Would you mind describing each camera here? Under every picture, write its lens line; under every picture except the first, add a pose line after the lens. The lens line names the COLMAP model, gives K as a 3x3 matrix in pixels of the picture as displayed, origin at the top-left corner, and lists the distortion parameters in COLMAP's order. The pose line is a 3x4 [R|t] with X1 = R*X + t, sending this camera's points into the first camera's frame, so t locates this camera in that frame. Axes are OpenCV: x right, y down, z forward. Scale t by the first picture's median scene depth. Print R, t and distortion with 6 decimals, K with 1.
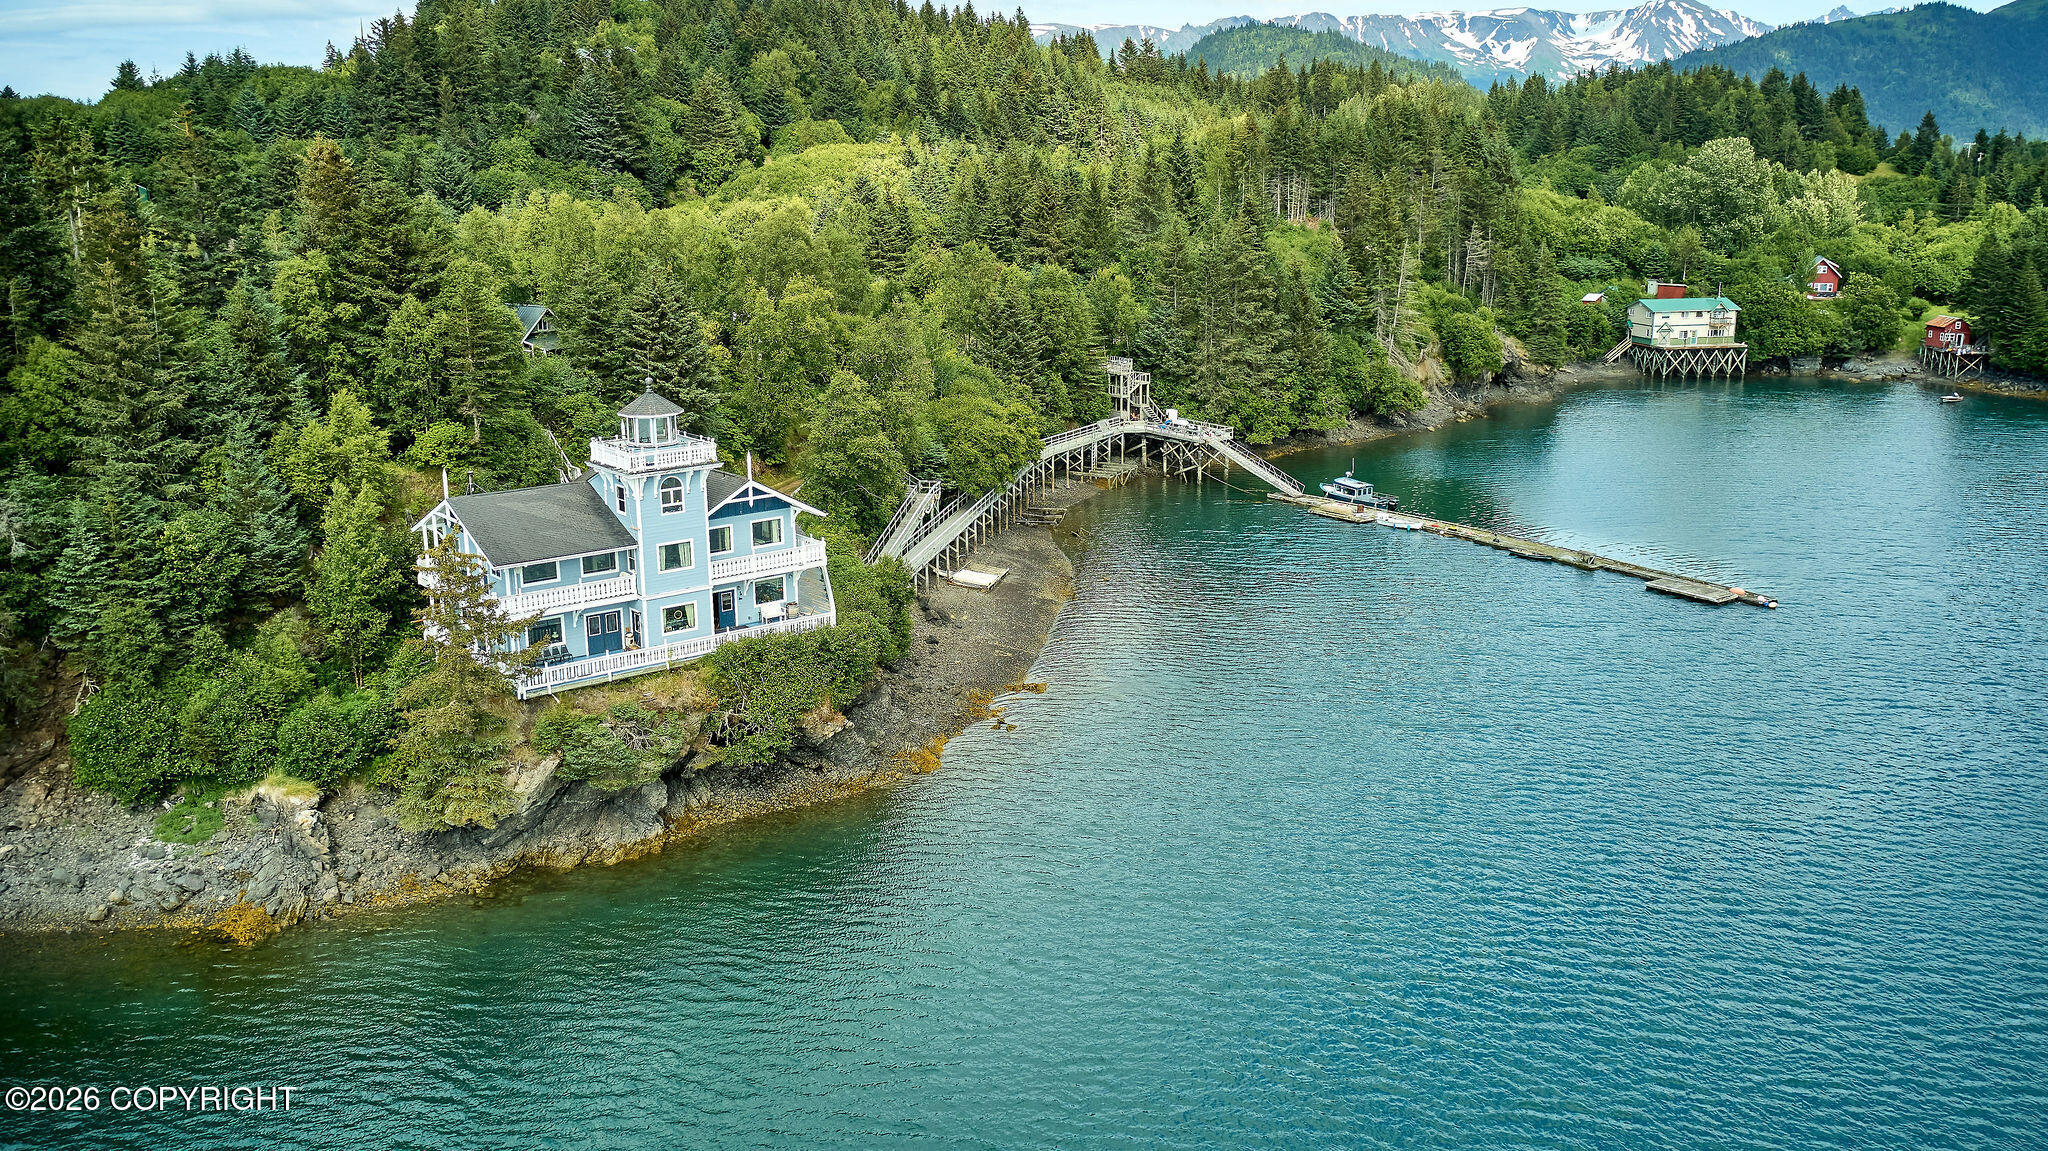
lens RADIAL K [[1626.6, 0, 1023.6], [0, 1626.6, 572.2], [0, 0, 1]] dist [-0.008072, 0.000872]
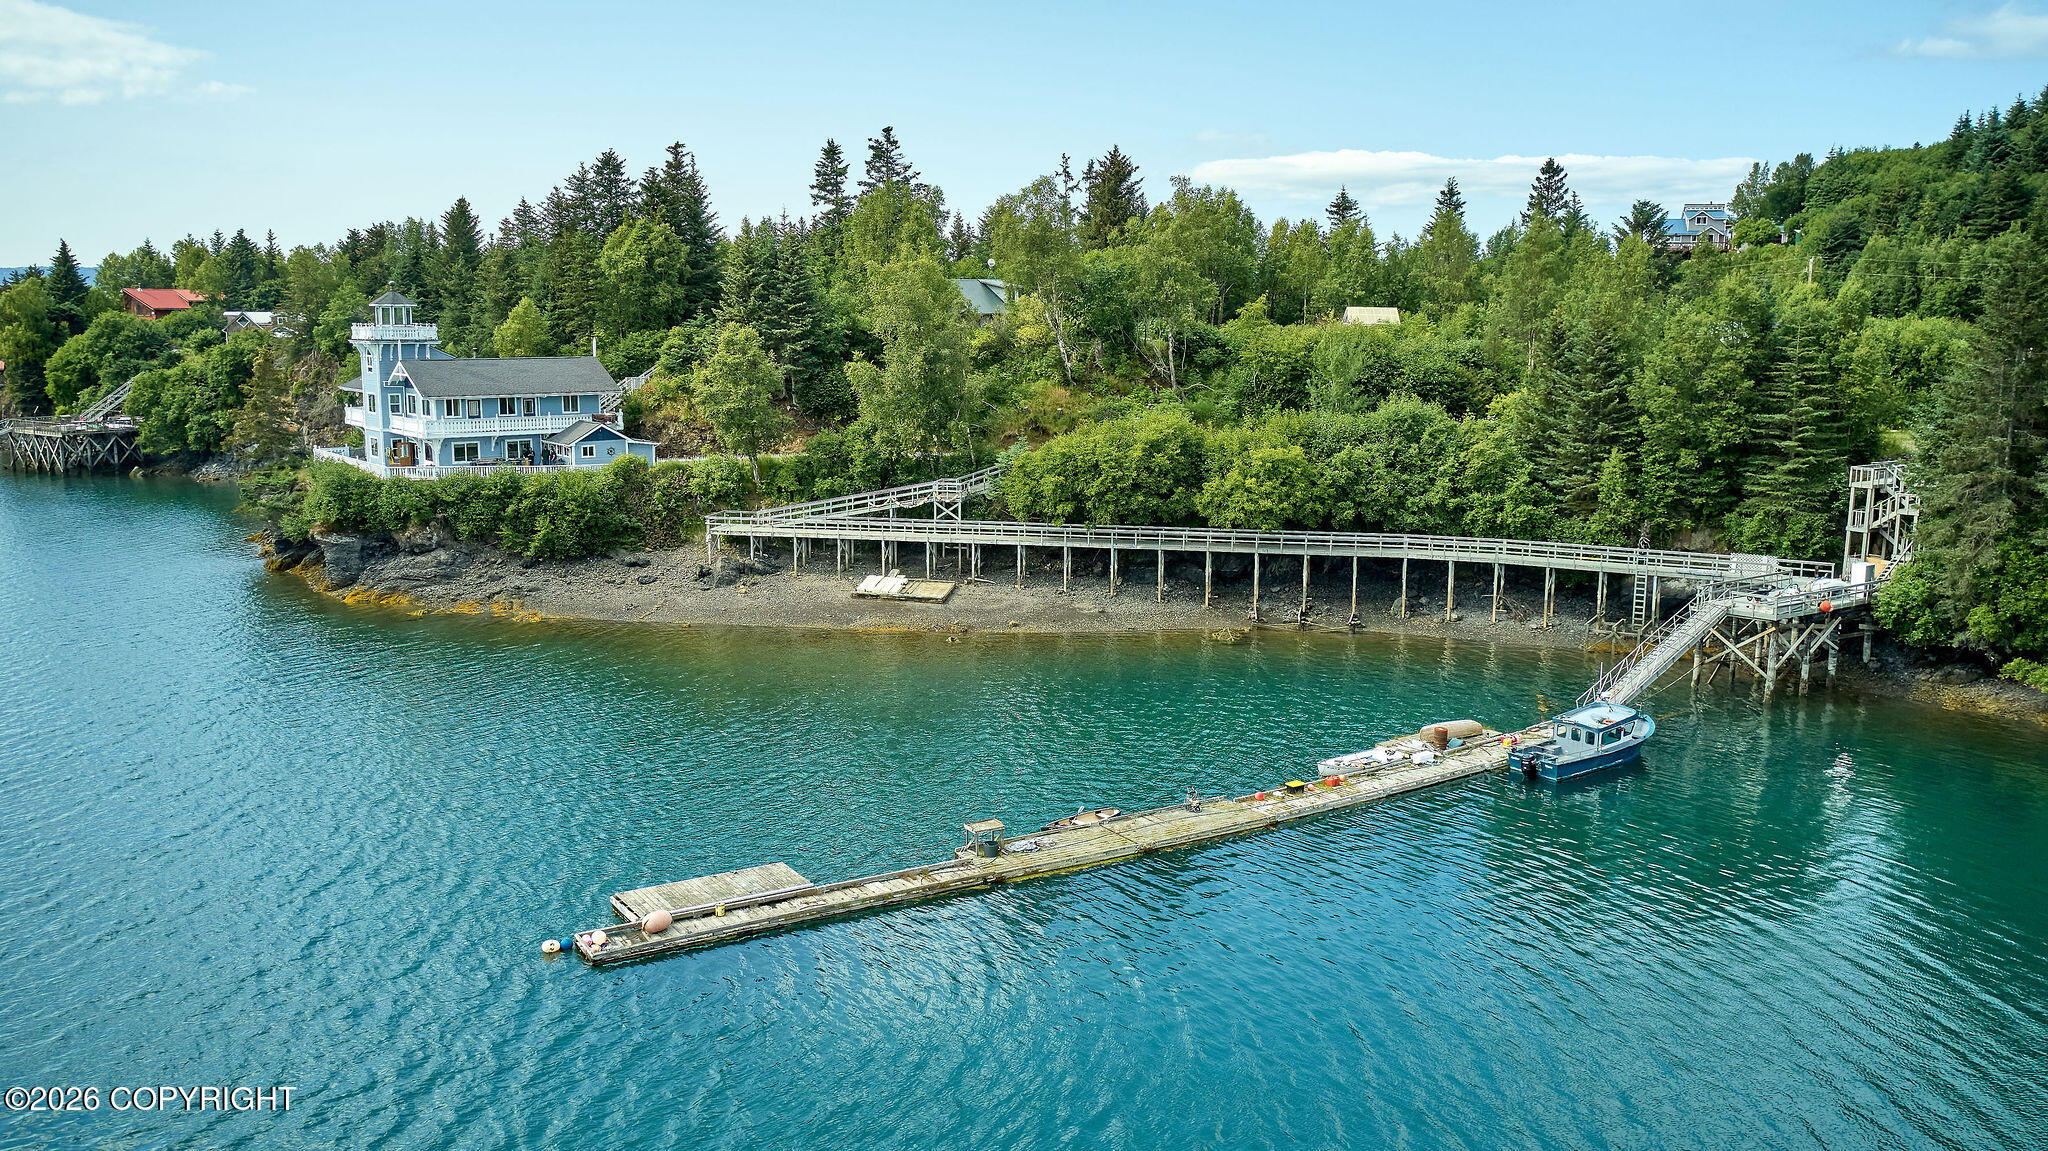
lens RADIAL K [[1624.4, 0, 1022.4], [0, 1624.4, 582.0], [0, 0, 1]] dist [-0.009867, 0.002116]
pose [[-0.012217, 0.173712, -0.984721, 0.868688], [-0.243338, 0.954672, 0.171430, -0.173892], [0.969865, 0.241715, 0.030607, 1.095957]]
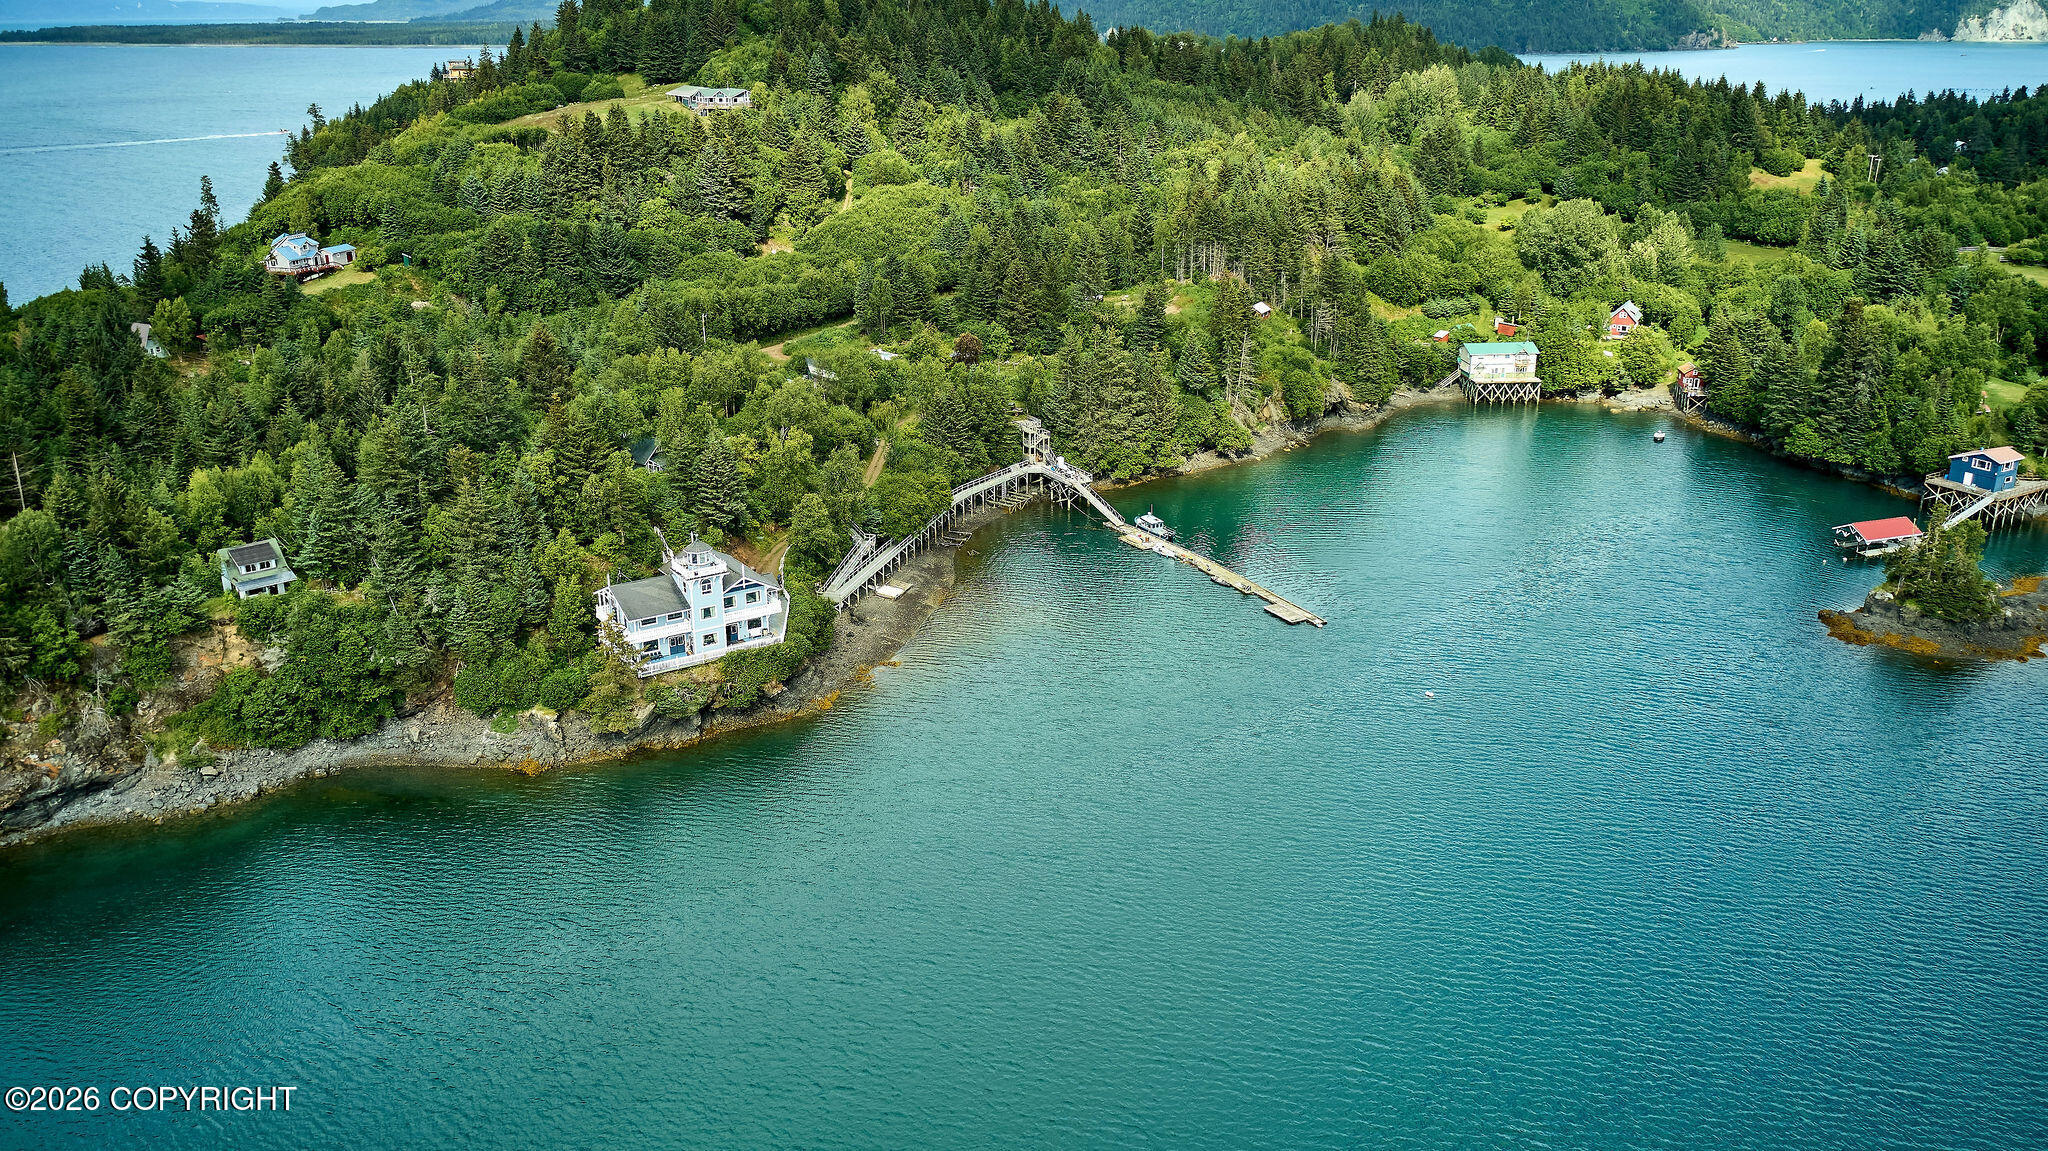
lens RADIAL K [[1626.6, 0, 1023.6], [0, 1626.6, 572.2], [0, 0, 1]] dist [-0.008072, 0.000872]
pose [[0.995582, 0.034675, -0.087258, 0.290959], [-0.026354, 0.995150, 0.094775, -0.204057], [0.090121, -0.092057, 0.991667, -0.832279]]
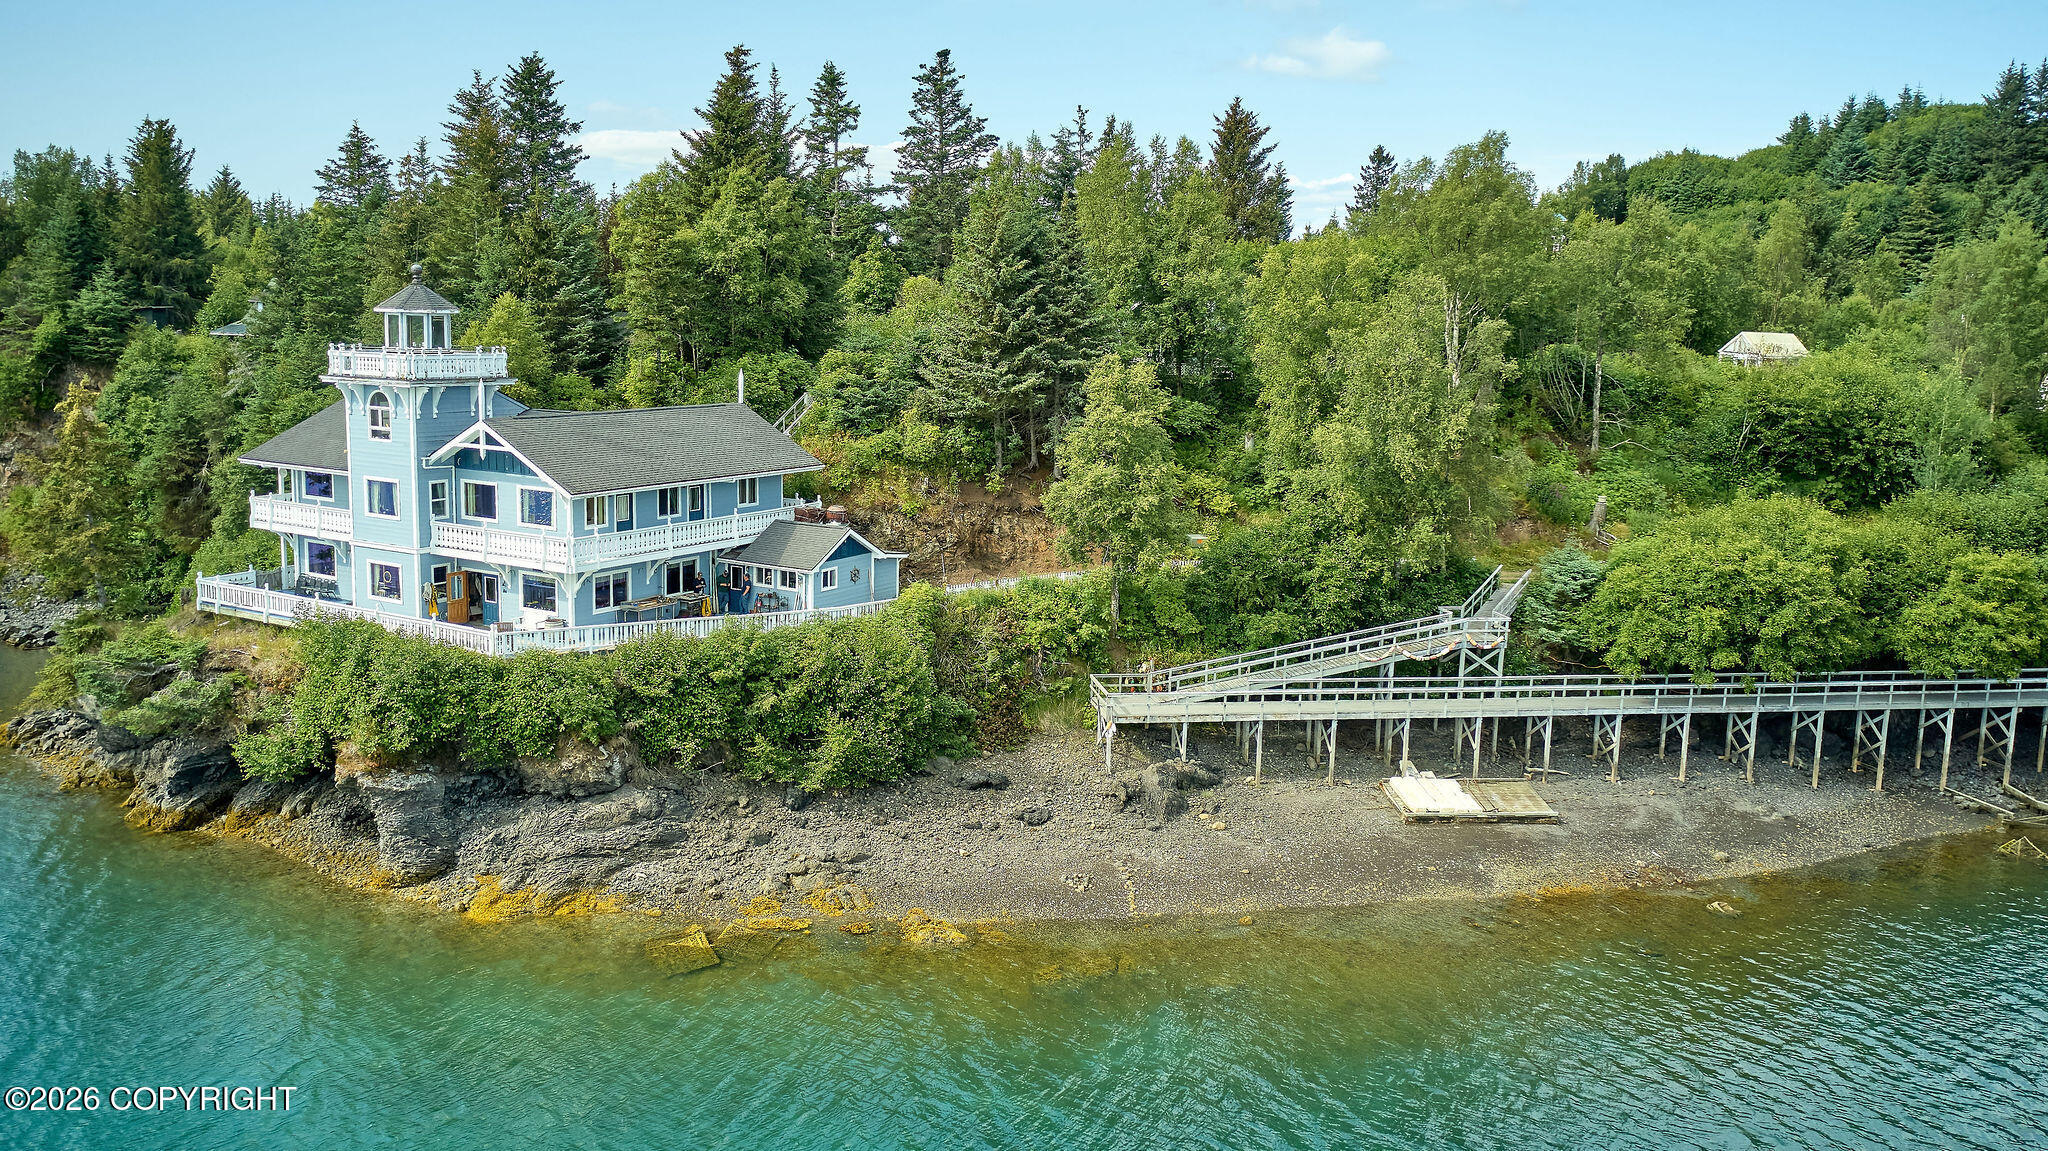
lens RADIAL K [[1664.9, 0, 1020.8], [0, 1664.9, 580.8], [0, 0, 1]] dist [-0.009132, 0.005447]
pose [[0.345282, 0.172546, -0.922501, 0.429764], [-0.250460, 0.964245, 0.086610, -0.080463], [0.904461, 0.201145, 0.376152, 0.693055]]
